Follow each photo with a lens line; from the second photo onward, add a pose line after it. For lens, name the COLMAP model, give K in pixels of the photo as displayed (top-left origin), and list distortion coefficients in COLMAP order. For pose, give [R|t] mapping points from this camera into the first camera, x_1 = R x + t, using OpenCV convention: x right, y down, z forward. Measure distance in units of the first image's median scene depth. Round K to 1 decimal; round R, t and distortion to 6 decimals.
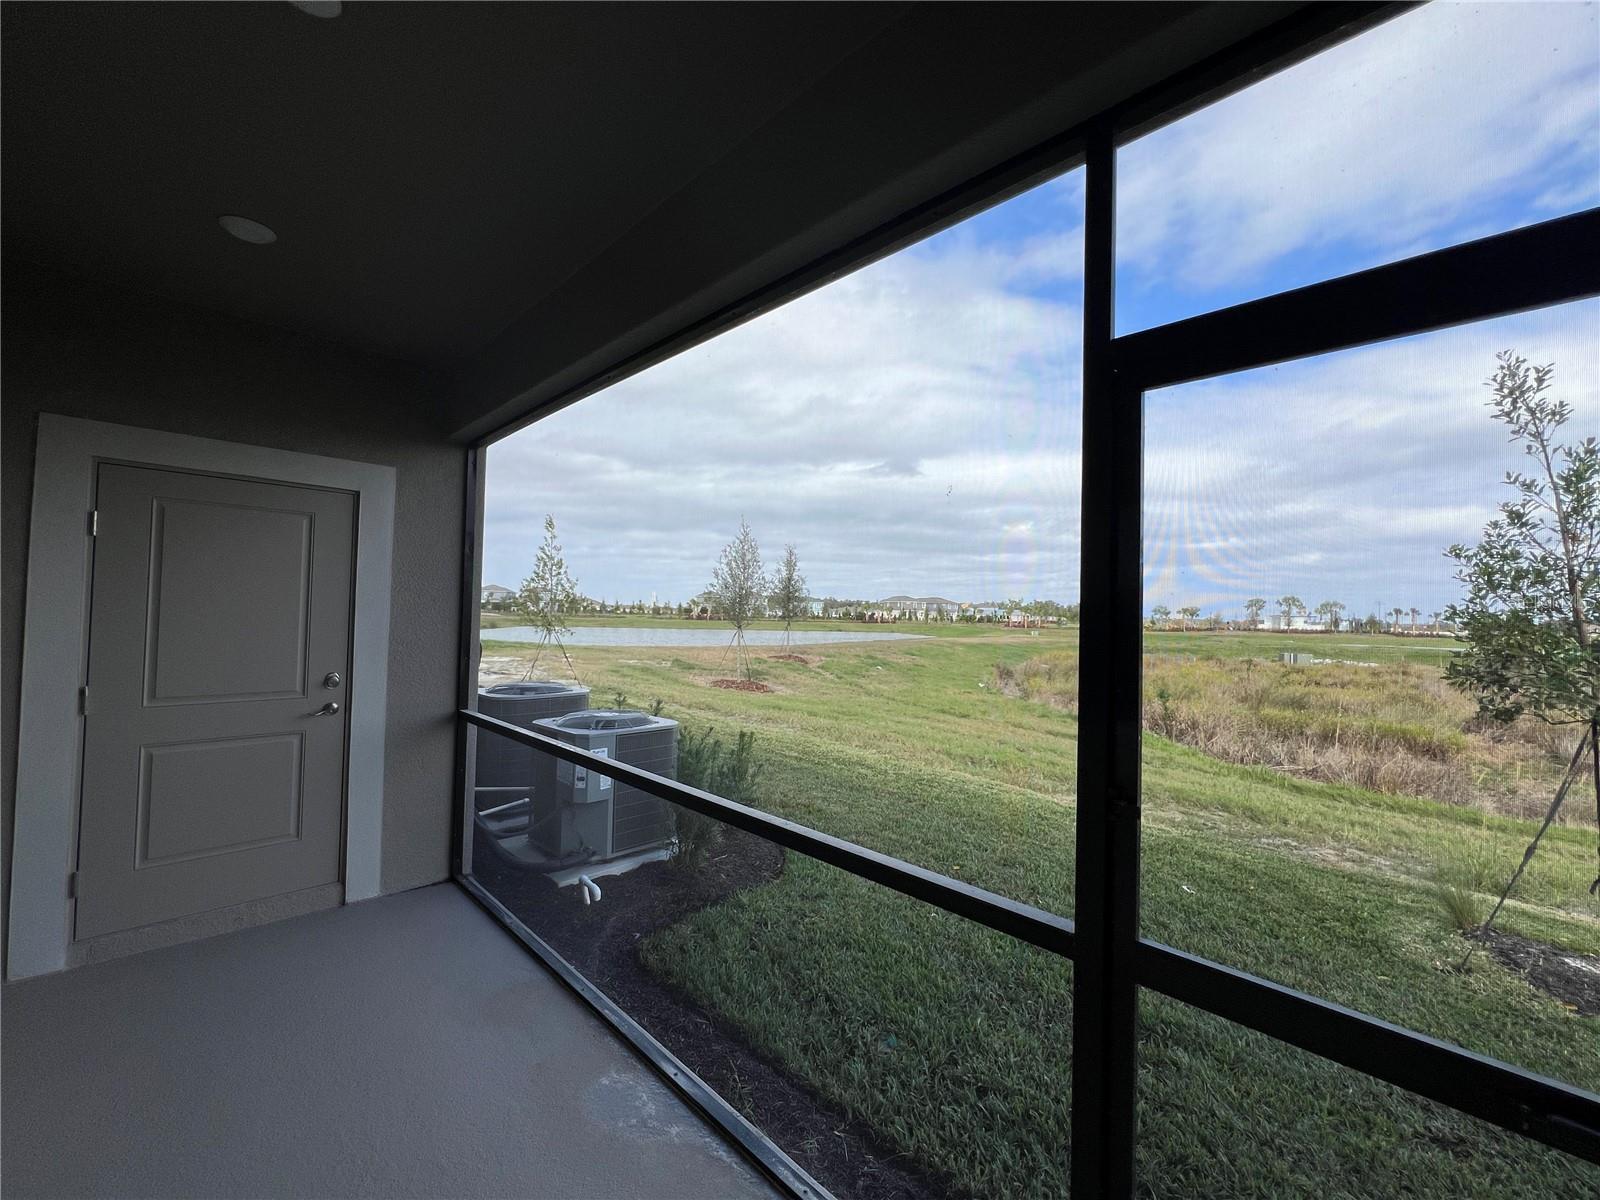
lens RADIAL K [[650.1, 0, 800.0], [0, 650.1, 600.0], [0, 0, 1]] dist [-0.015008, 0.000031]
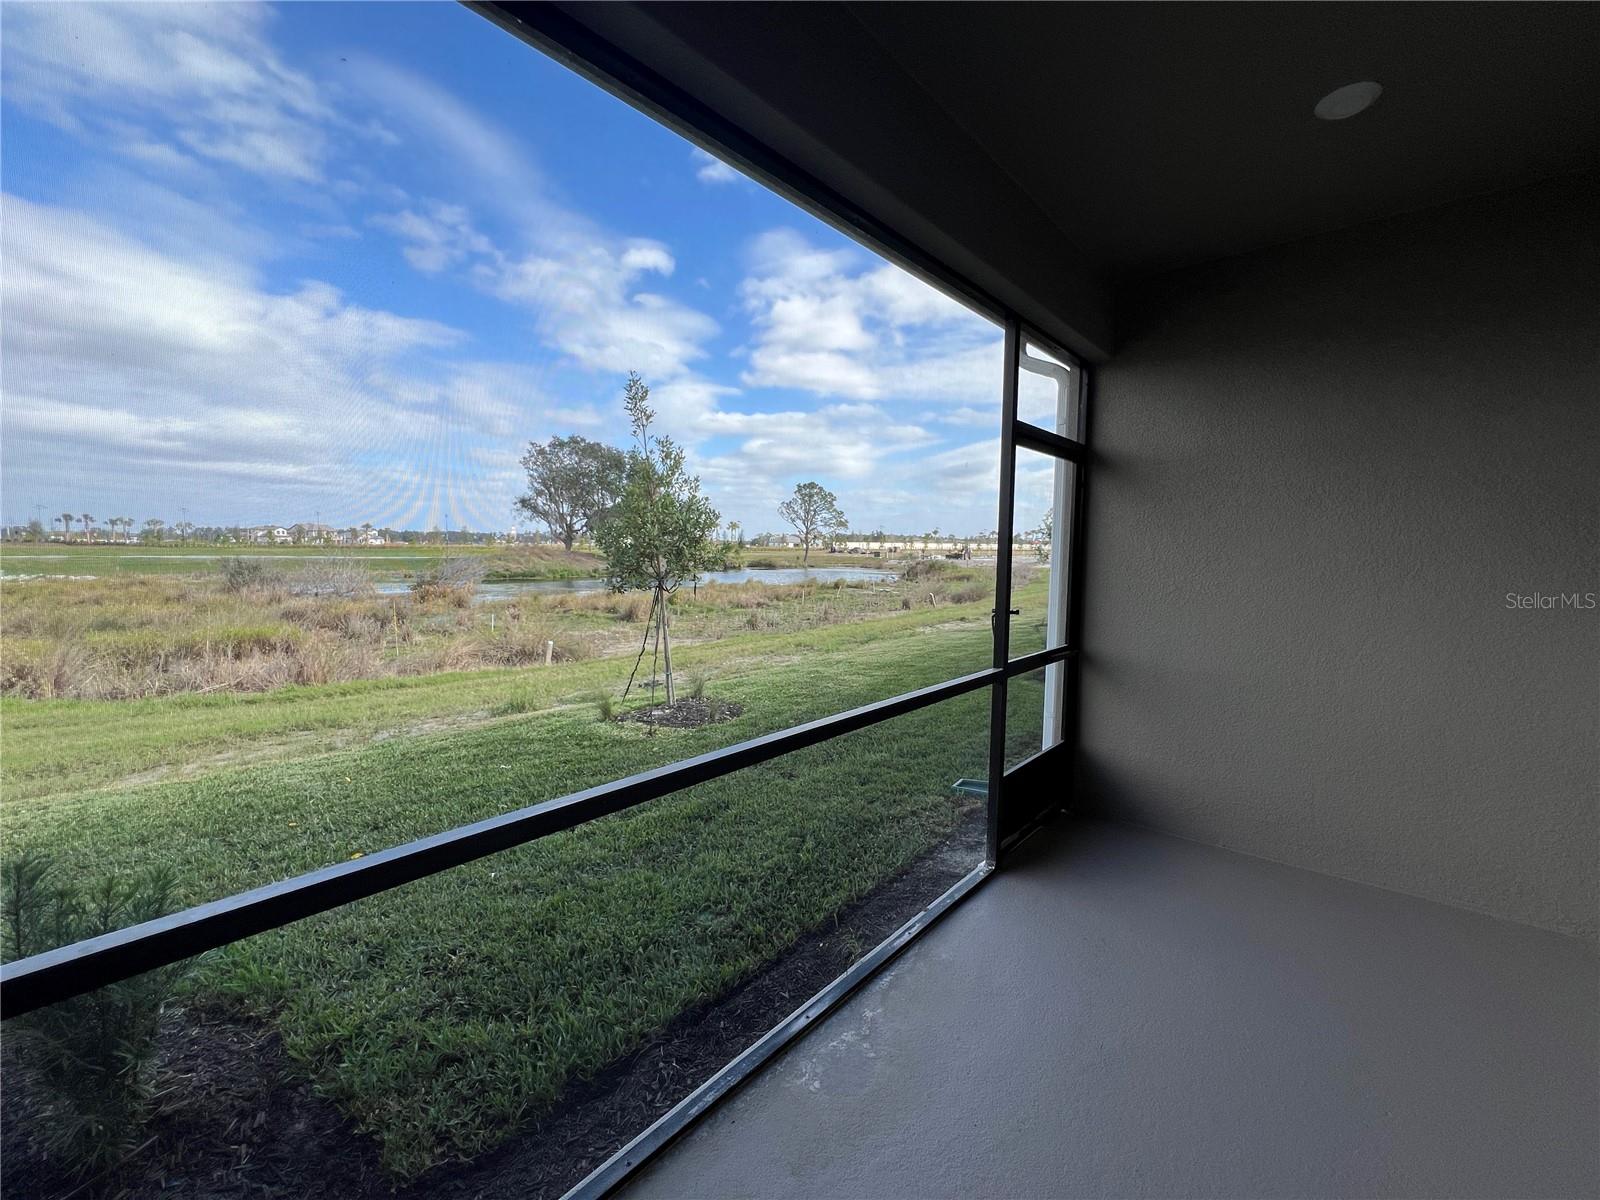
lens RADIAL K [[639.6, 0, 800.0], [0, 639.6, 600.0], [0, 0, 1]] dist [-0.000774, -0.000267]
pose [[-0.059891, -0.110524, 0.992067, -0.621527], [-0.034483, 0.993487, 0.108601, 0.006539], [-0.997609, -0.027705, -0.063312, 0.630661]]
